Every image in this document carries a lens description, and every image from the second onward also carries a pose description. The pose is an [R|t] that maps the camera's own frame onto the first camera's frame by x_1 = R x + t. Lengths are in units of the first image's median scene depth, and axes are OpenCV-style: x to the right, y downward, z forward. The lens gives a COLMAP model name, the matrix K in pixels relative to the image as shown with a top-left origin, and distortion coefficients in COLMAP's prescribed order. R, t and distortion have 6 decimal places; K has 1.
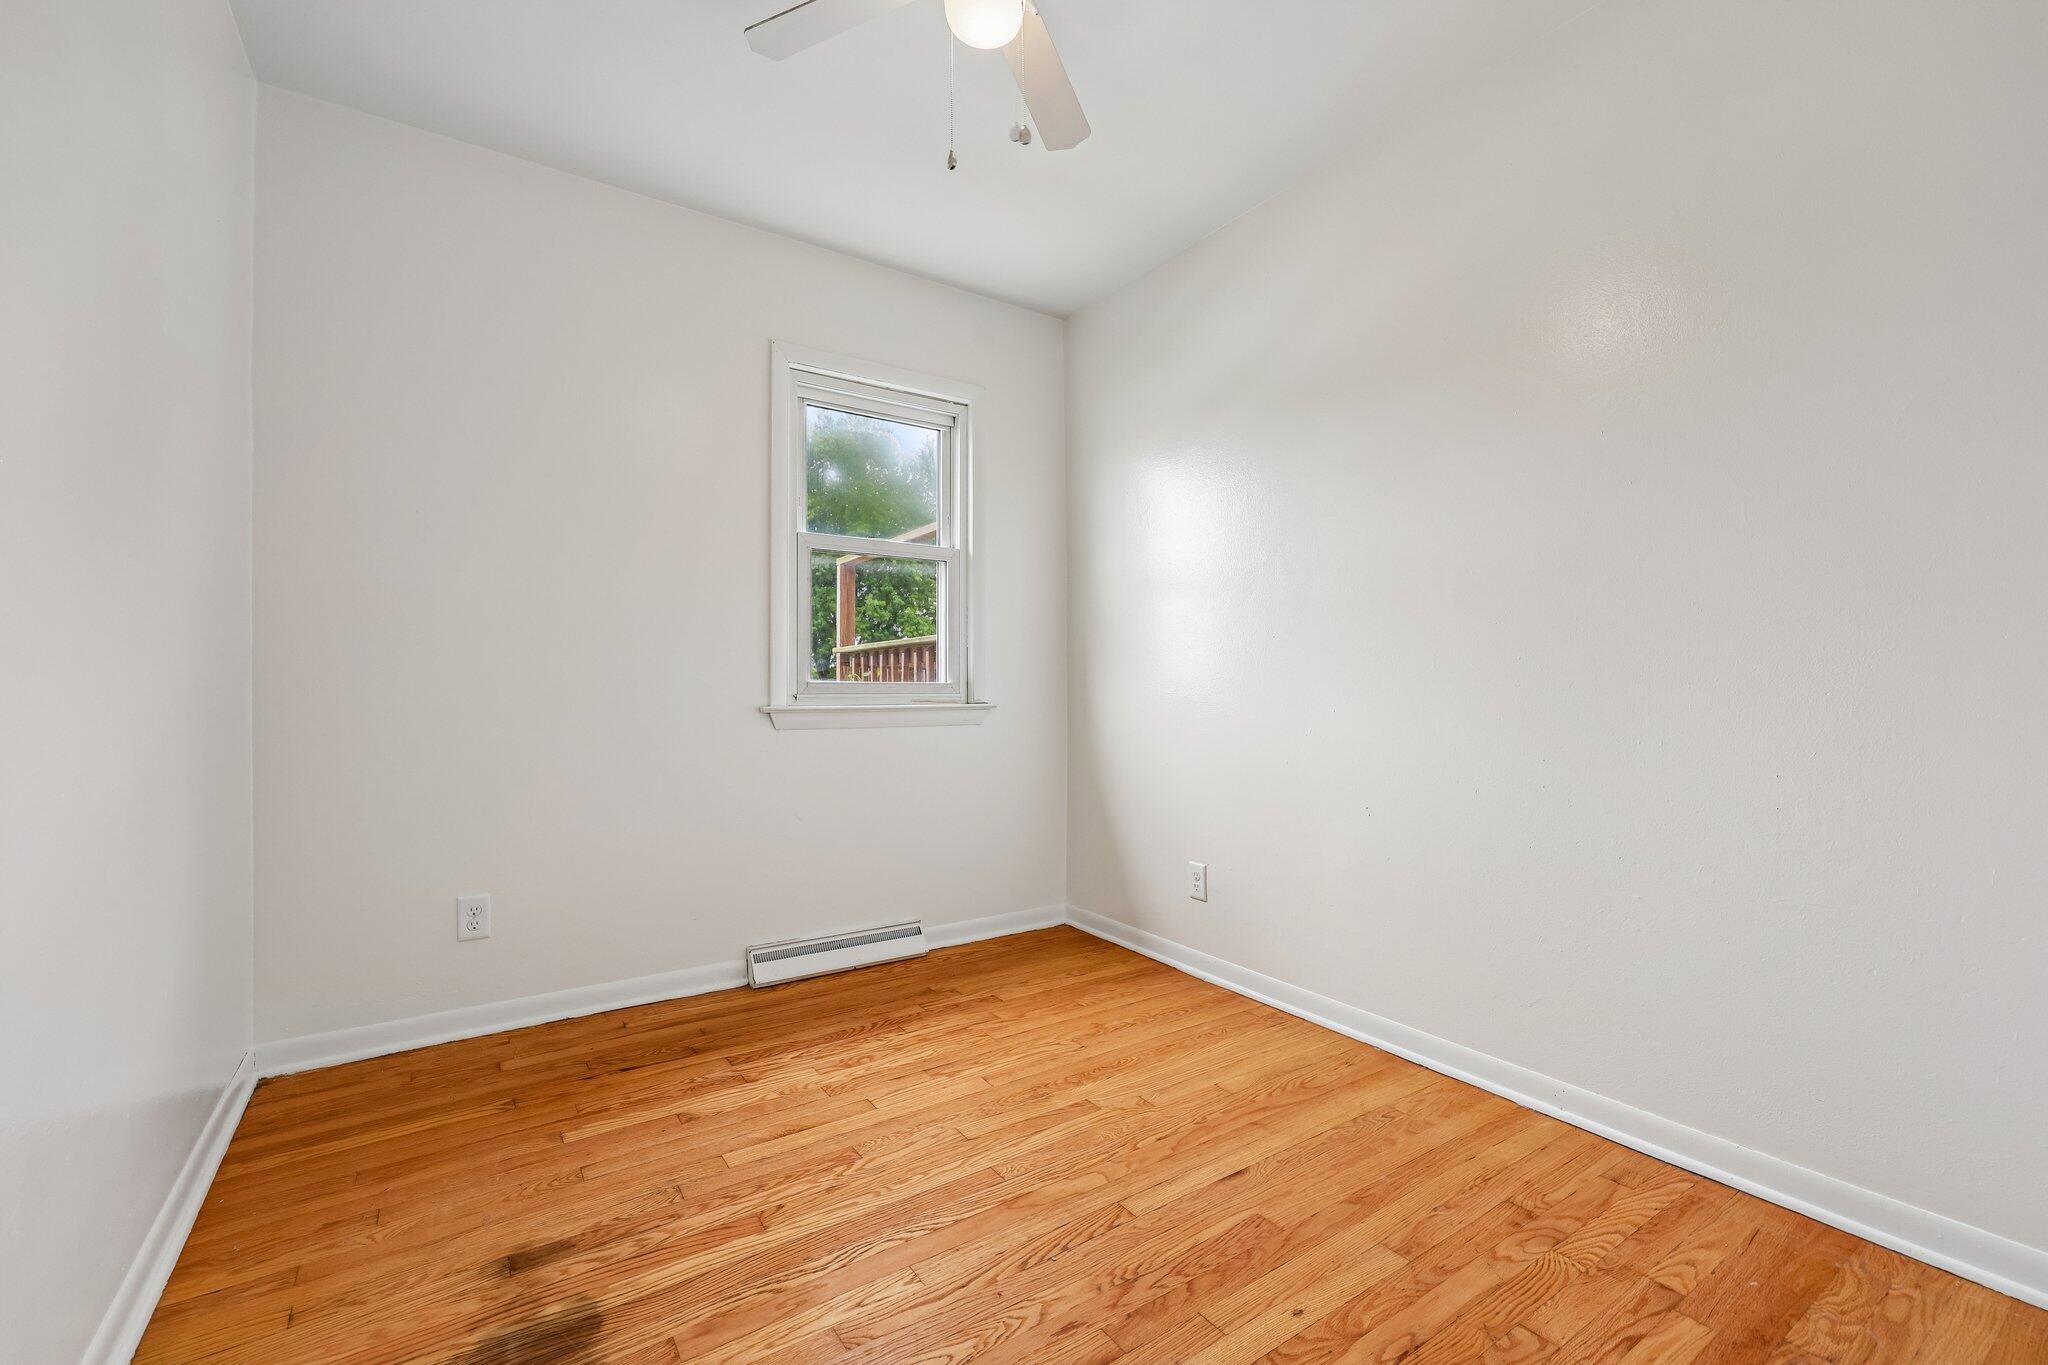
lens RADIAL K [[845.6, 0, 1023.5], [0, 845.6, 684.3], [0, 0, 1]] dist [0.001975, 0.000137]
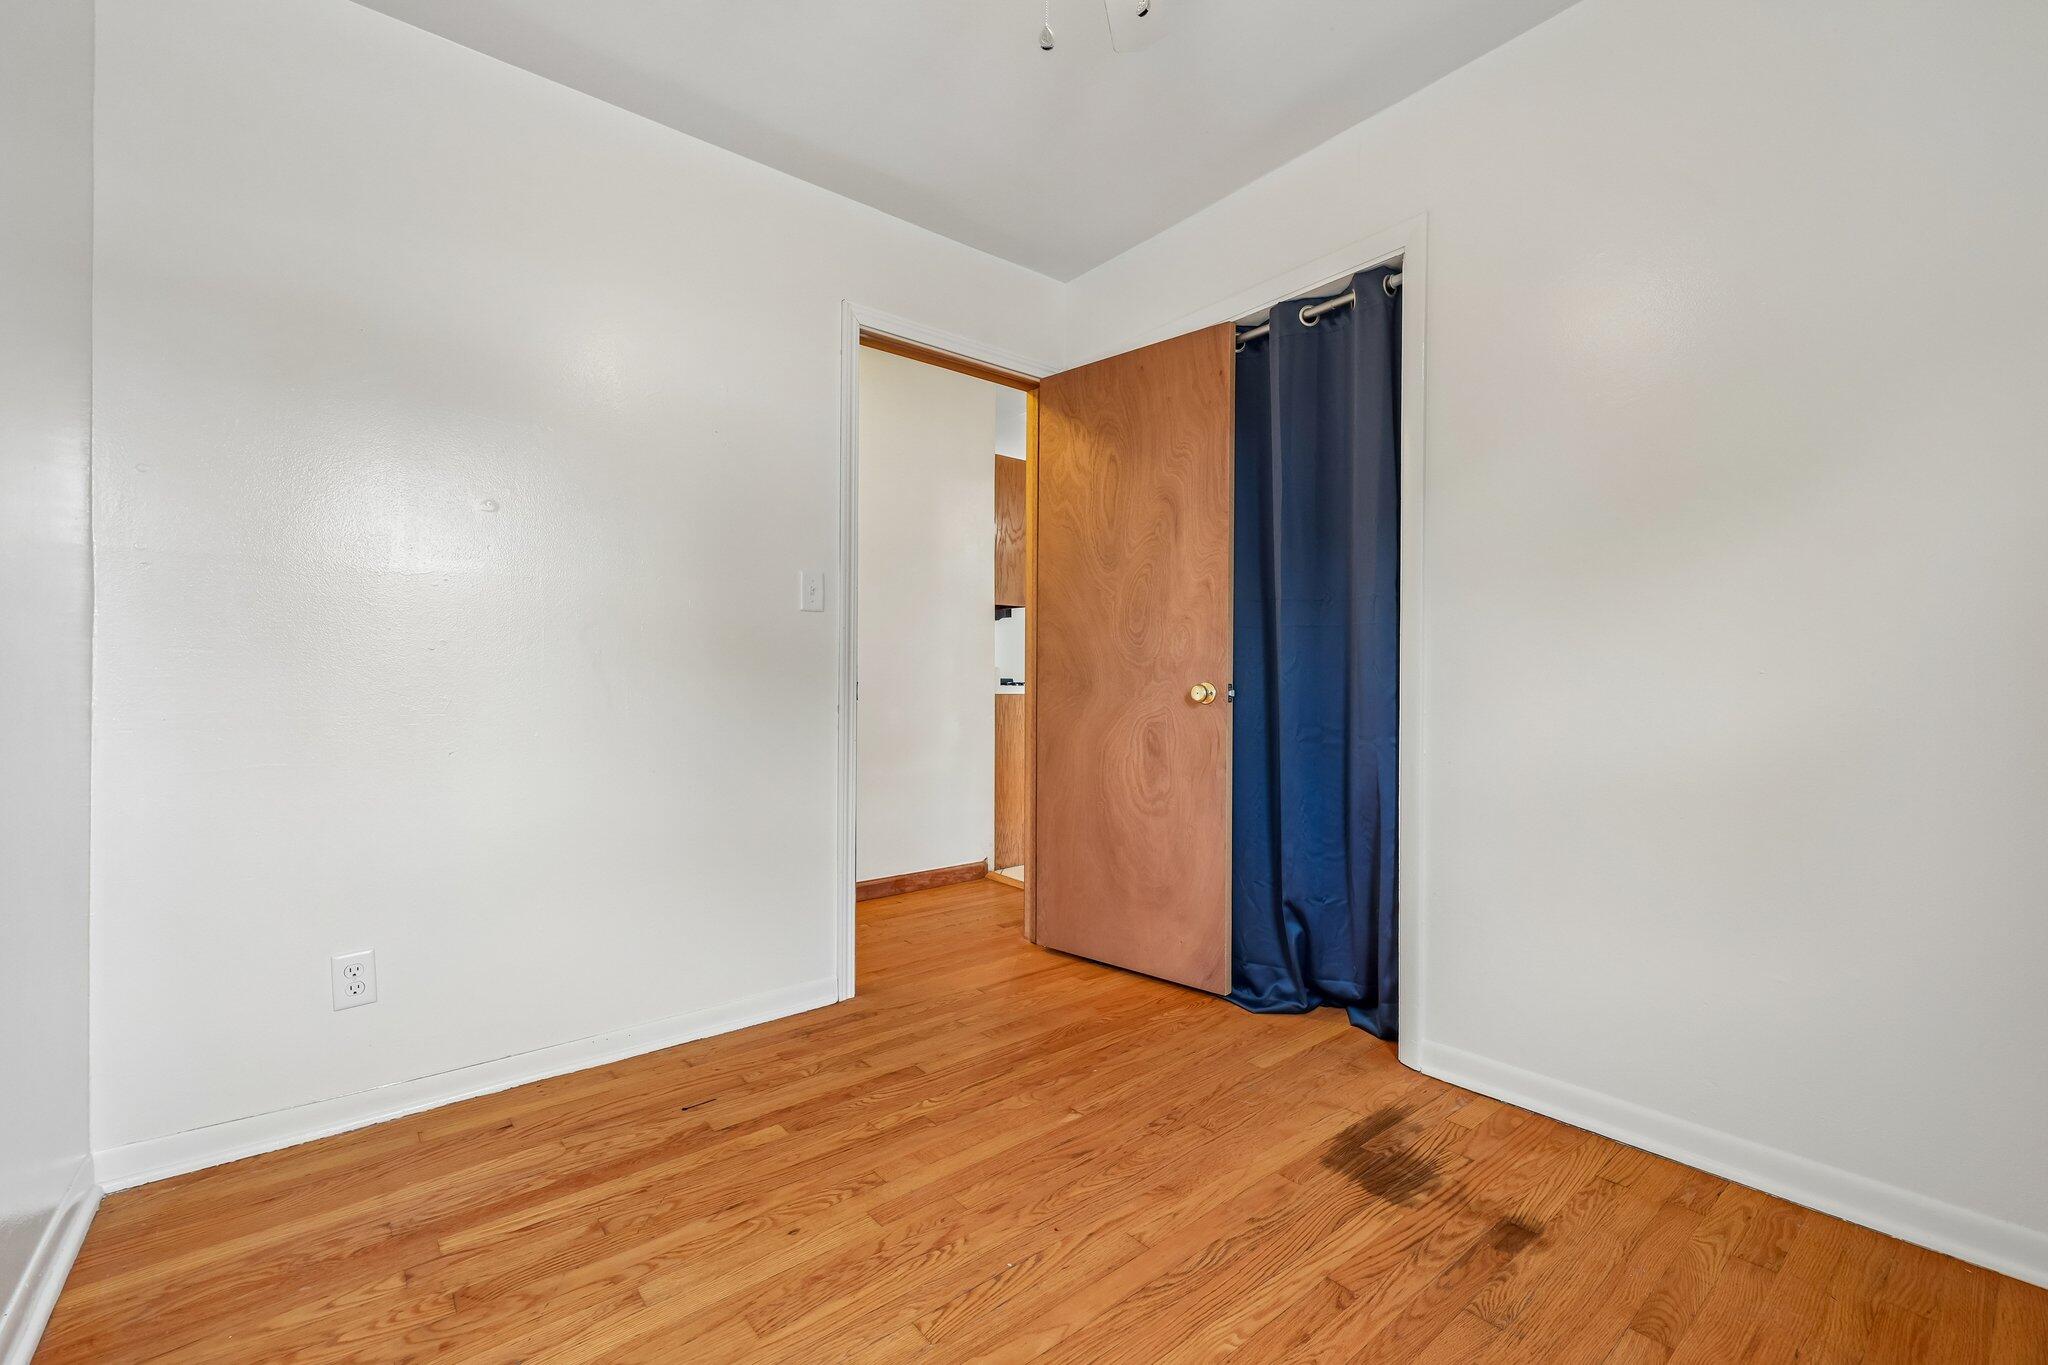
lens RADIAL K [[845.6, 0, 1021.4], [0, 845.6, 684.0], [0, 0, 1]] dist [0.001975, 0.000137]
pose [[-0.995995, 0.004482, -0.089294, 0.109023], [0.004660, 0.999988, -0.001792, 0.006685], [0.089284, -0.002201, -0.996004, 2.025194]]
